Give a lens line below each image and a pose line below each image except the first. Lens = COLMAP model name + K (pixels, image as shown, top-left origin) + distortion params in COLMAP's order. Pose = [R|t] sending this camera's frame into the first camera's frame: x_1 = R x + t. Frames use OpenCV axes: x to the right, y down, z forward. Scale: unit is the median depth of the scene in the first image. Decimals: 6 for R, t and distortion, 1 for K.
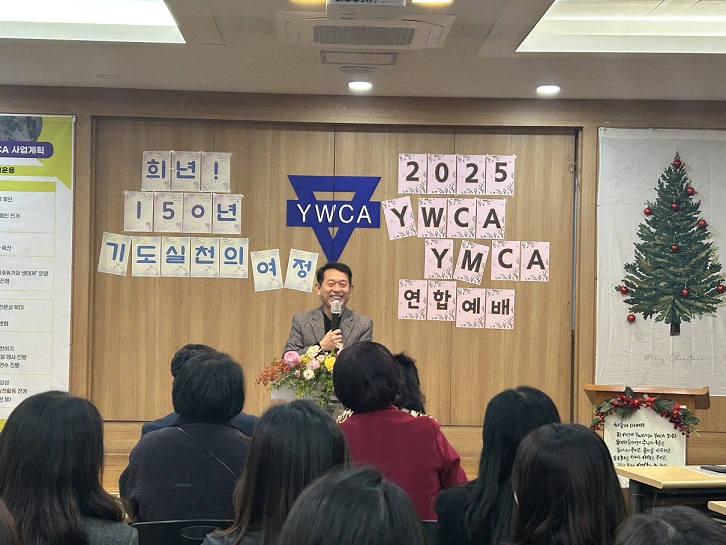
lens RADIAL K [[1423.0, 0, 357.1], [0, 1423.0, 278.6], [0, 0, 1]] dist [0.171129, 0.000000]
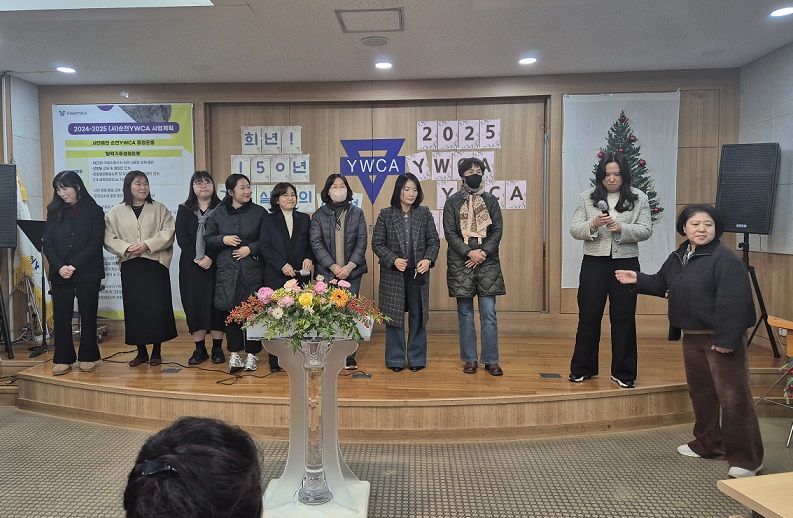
lens RADIAL K [[564.6, 0, 369.8], [0, 564.6, 243.7], [0, 0, 1]] dist [0.067637, -0.030215]
pose [[0.993940, -0.020250, -0.108040, 0.041034], [0.025884, 0.998363, 0.051010, 0.004019], [0.106830, -0.053497, 0.992837, 0.427325]]
